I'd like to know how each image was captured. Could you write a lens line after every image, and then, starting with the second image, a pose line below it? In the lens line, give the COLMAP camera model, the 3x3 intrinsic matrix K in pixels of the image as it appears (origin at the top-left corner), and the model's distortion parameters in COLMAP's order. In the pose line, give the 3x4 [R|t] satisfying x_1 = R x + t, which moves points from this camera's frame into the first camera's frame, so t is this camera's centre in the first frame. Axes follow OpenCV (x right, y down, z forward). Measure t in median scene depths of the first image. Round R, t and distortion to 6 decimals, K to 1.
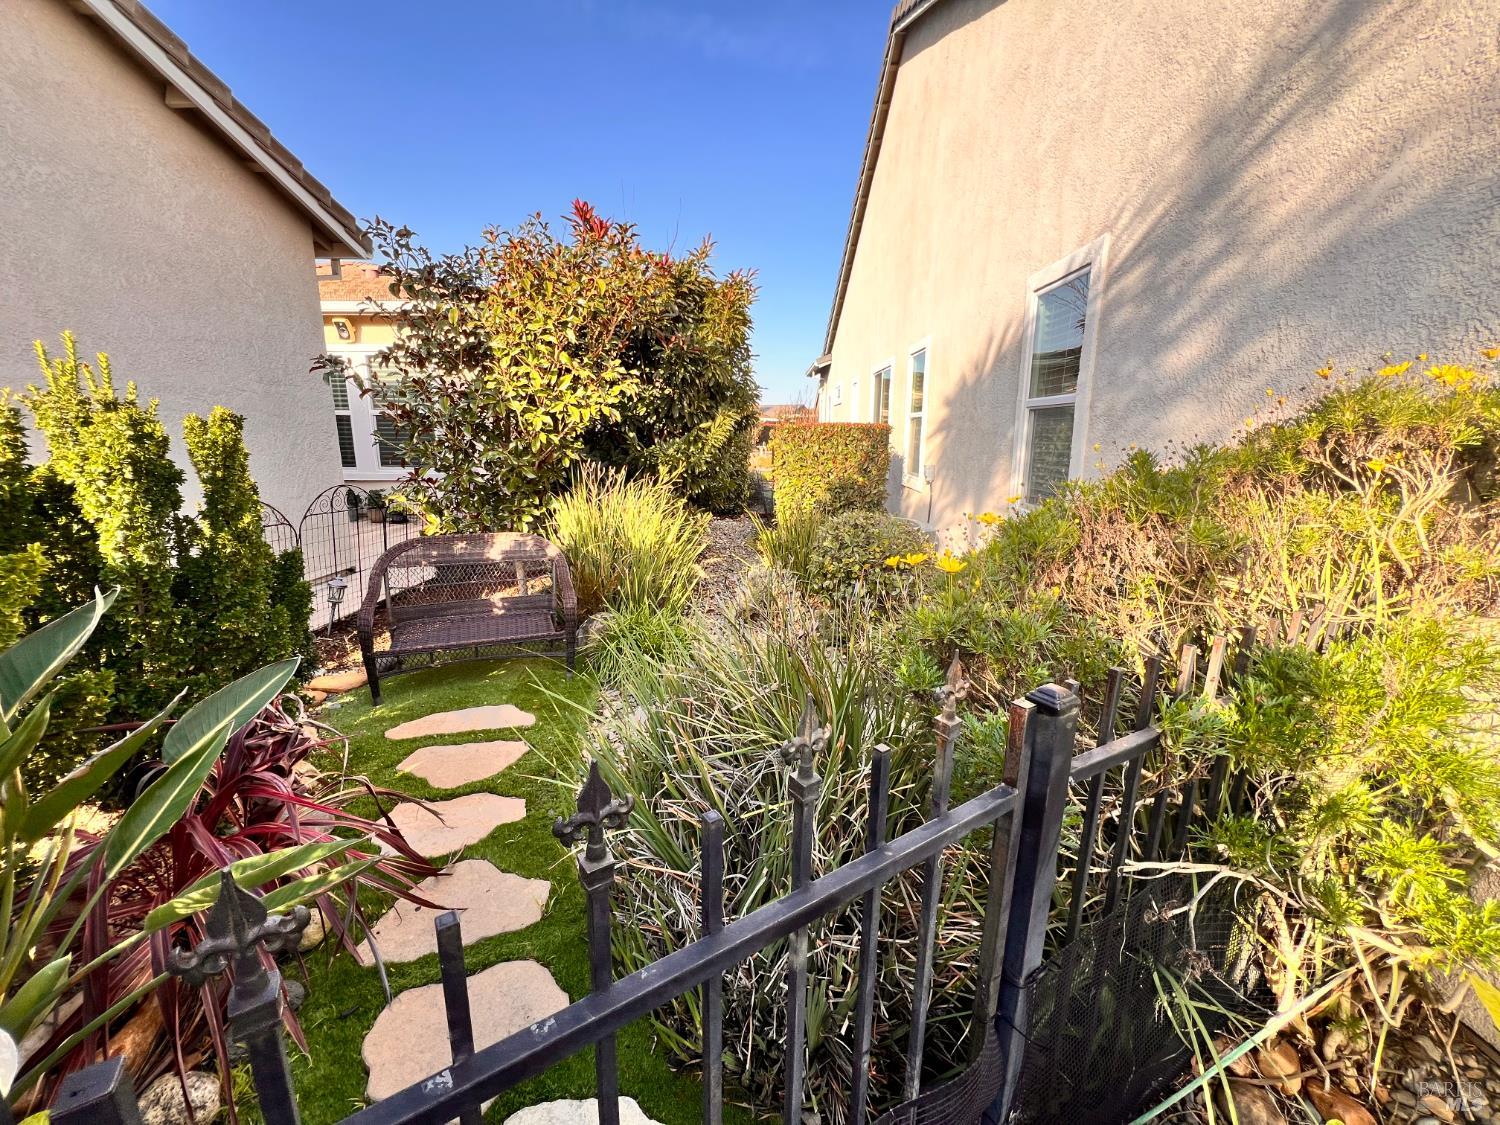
lens RADIAL K [[600.0, 0, 750.0], [0, 600.0, 562.5], [0, 0, 1]] dist [-0.001100, -0.000148]
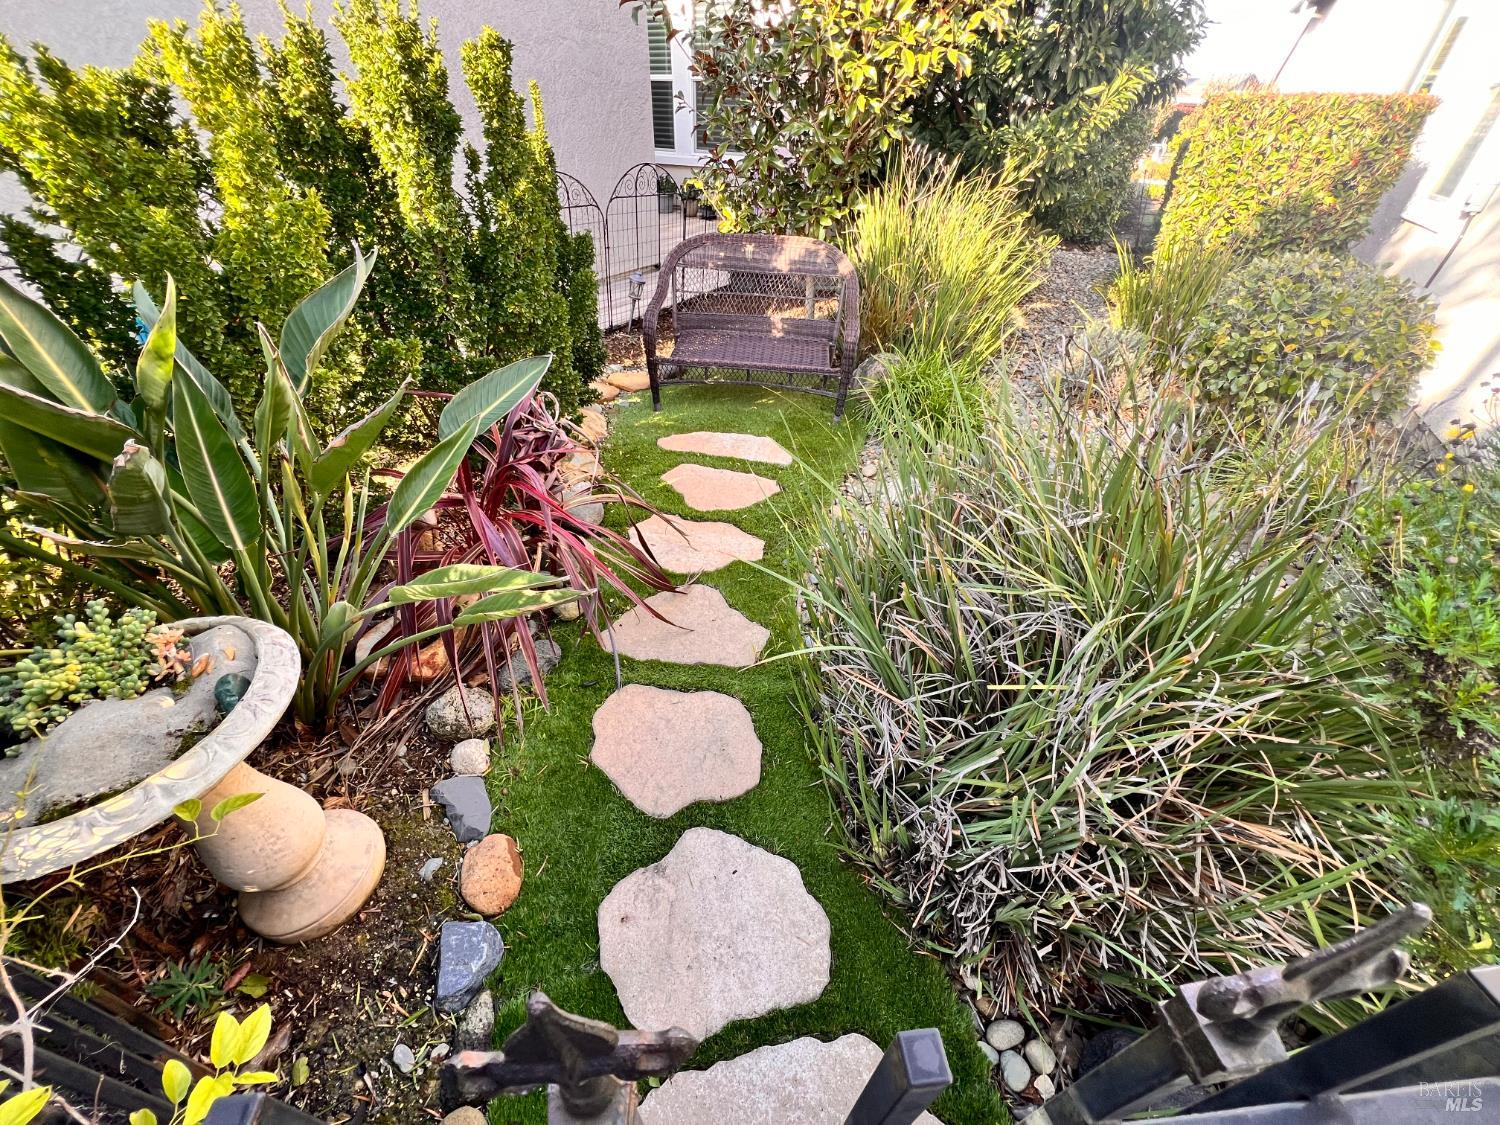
lens RADIAL K [[600.2, 0, 750.5], [0, 600.2, 561.7], [0, 0, 1]] dist [-0.002481, 0.000095]
pose [[0.882251, 0.294160, -0.367564, -0.015695], [-0.117479, 0.893618, 0.433180, 0.001333], [0.455887, -0.338993, 0.822953, 0.107447]]
